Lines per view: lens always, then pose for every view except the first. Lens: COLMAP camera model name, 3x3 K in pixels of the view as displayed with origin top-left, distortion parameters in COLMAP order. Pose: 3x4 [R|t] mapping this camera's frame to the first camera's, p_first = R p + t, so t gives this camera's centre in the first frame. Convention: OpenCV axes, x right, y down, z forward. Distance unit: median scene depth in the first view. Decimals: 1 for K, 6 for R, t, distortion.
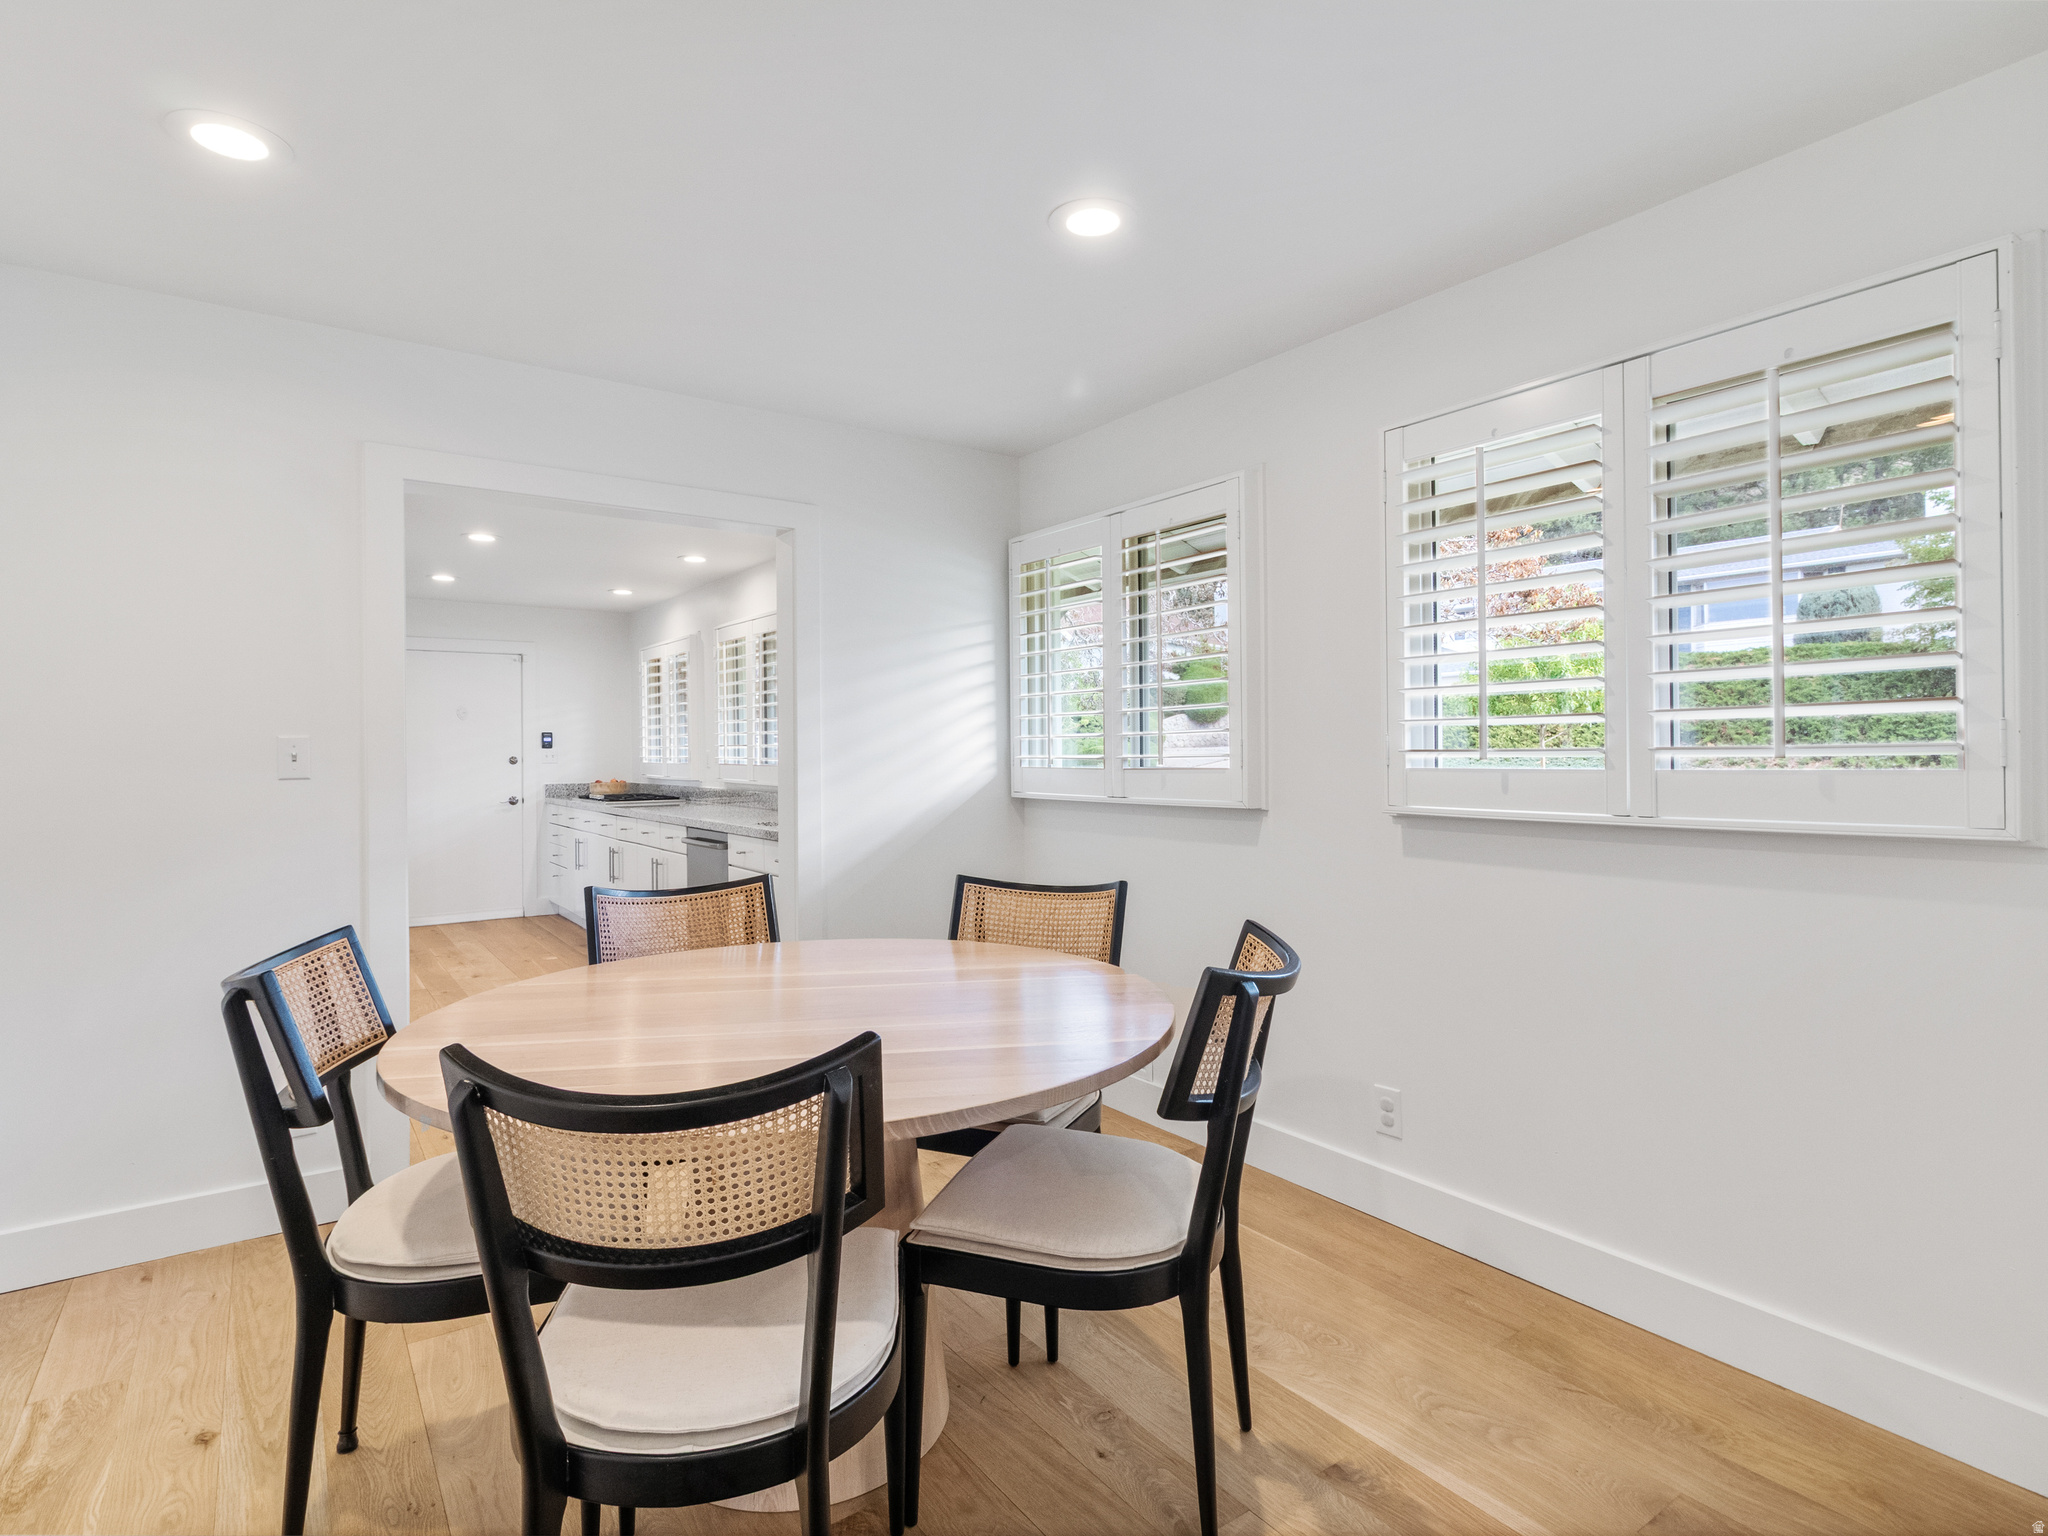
lens RADIAL K [[1075.9, 0, 1021.7], [0, 1075.9, 765.8], [0, 0, 1]] dist [0.000250, 0.000969]
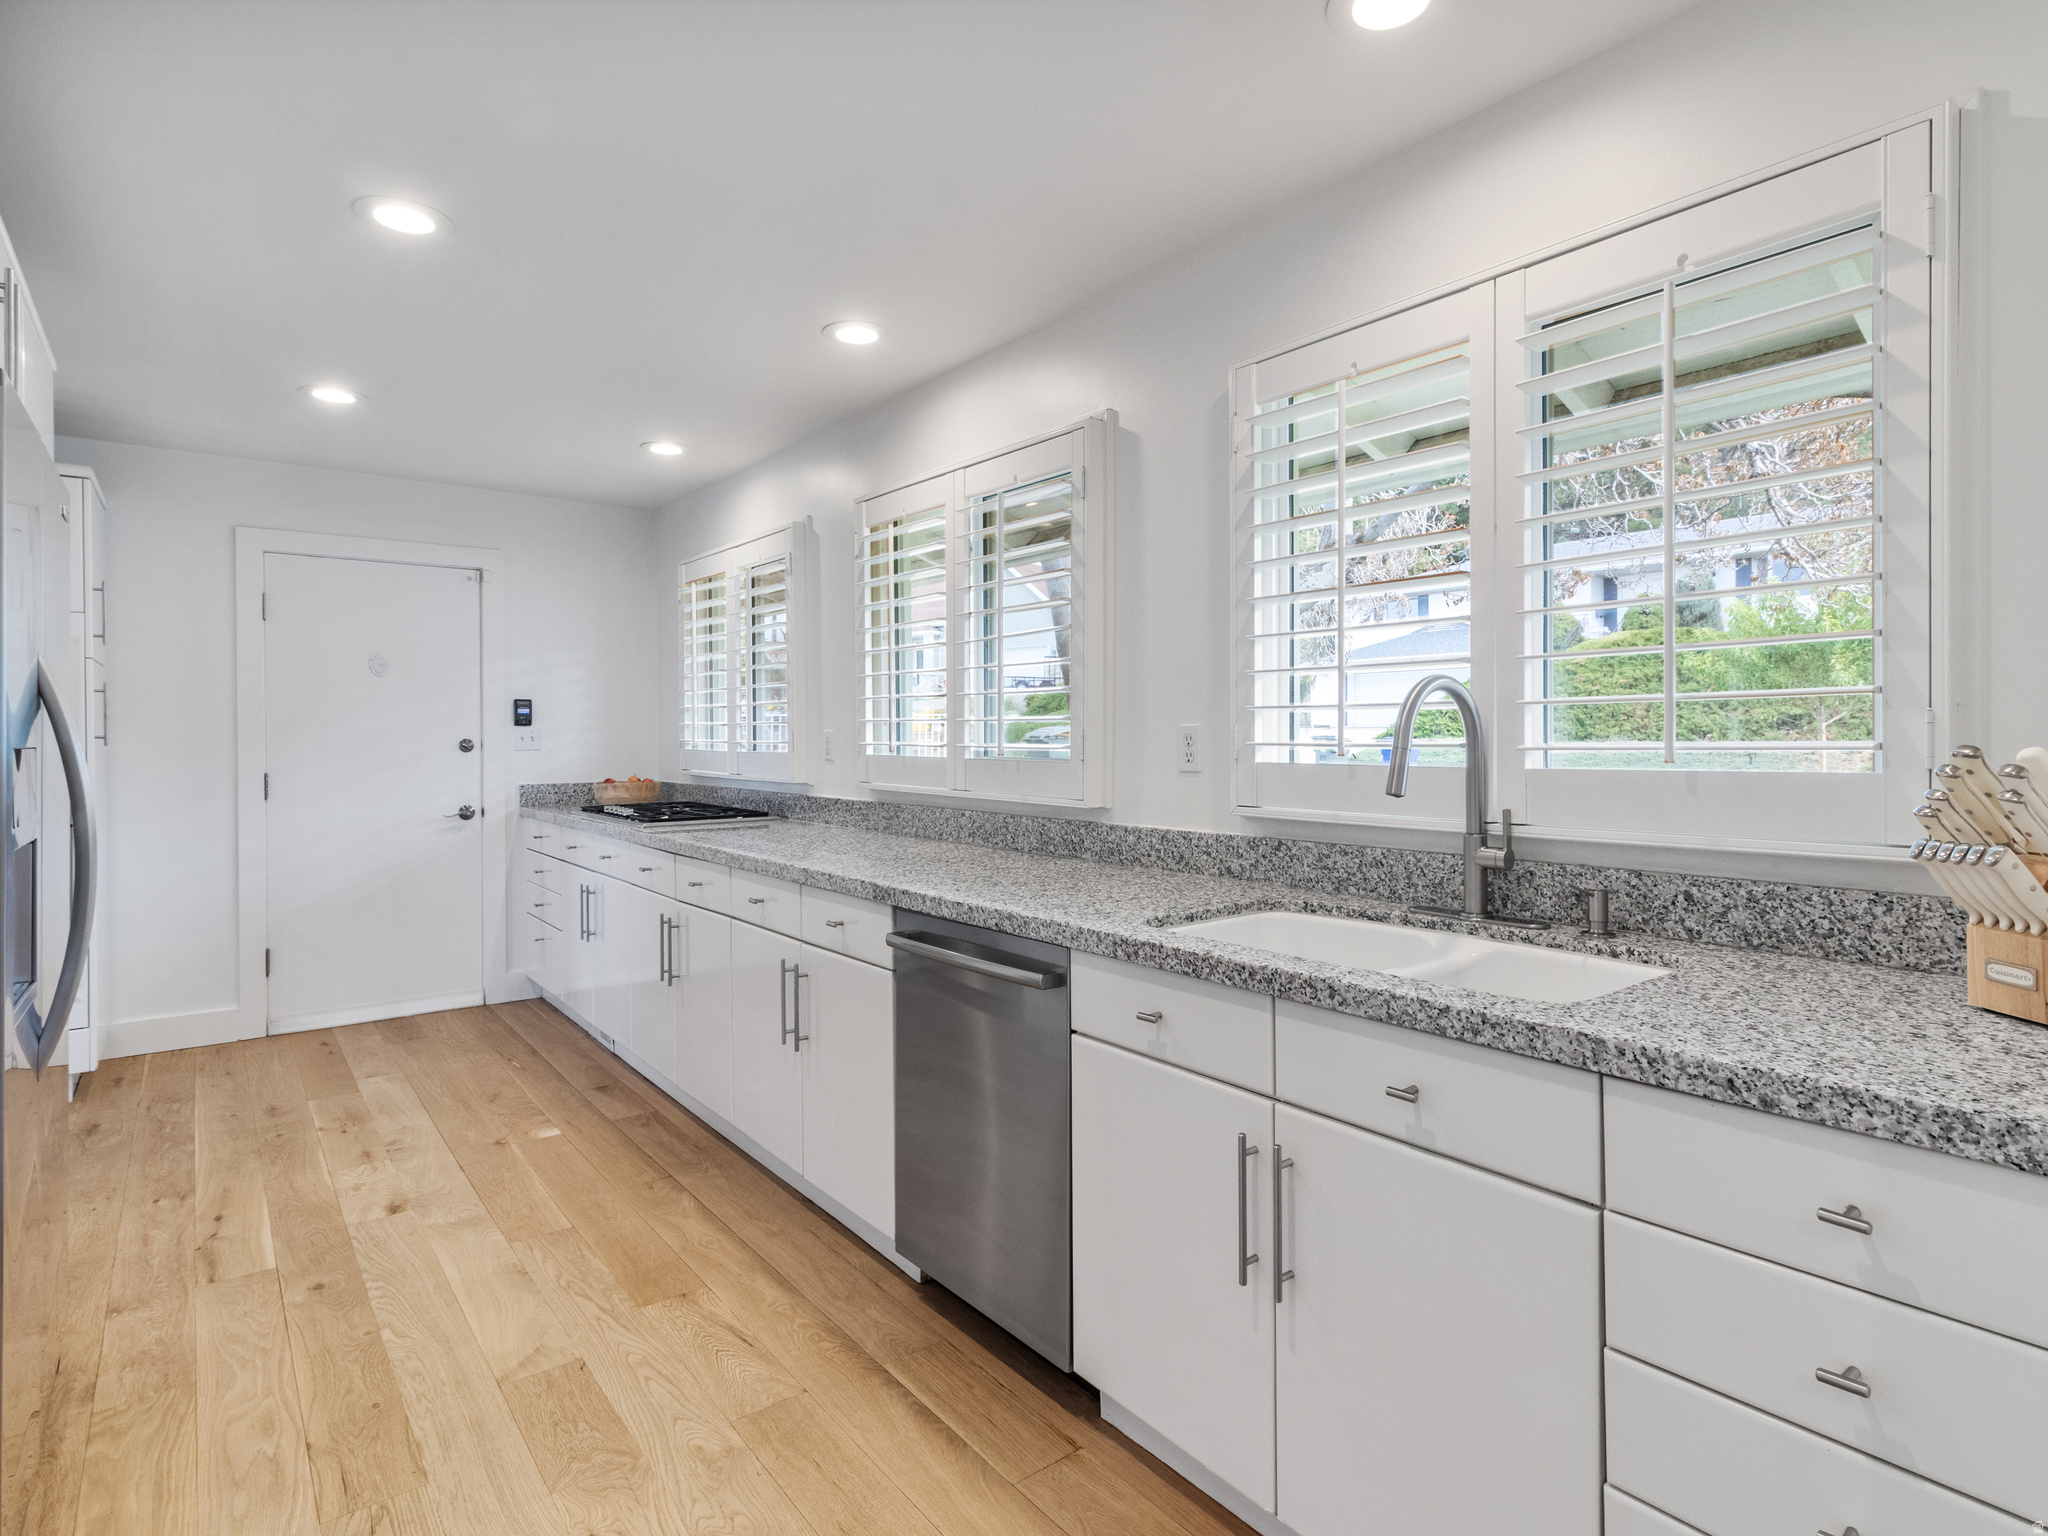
lens RADIAL K [[1075.9, 0, 1026.5], [0, 1075.9, 755.5], [0, 0, 1]] dist [0.000250, 0.000969]
pose [[0.998824, 0.002276, 0.048436, -0.197802], [-0.002644, 0.999968, 0.007523, -0.005019], [-0.048417, -0.007642, 0.998798, 0.402495]]
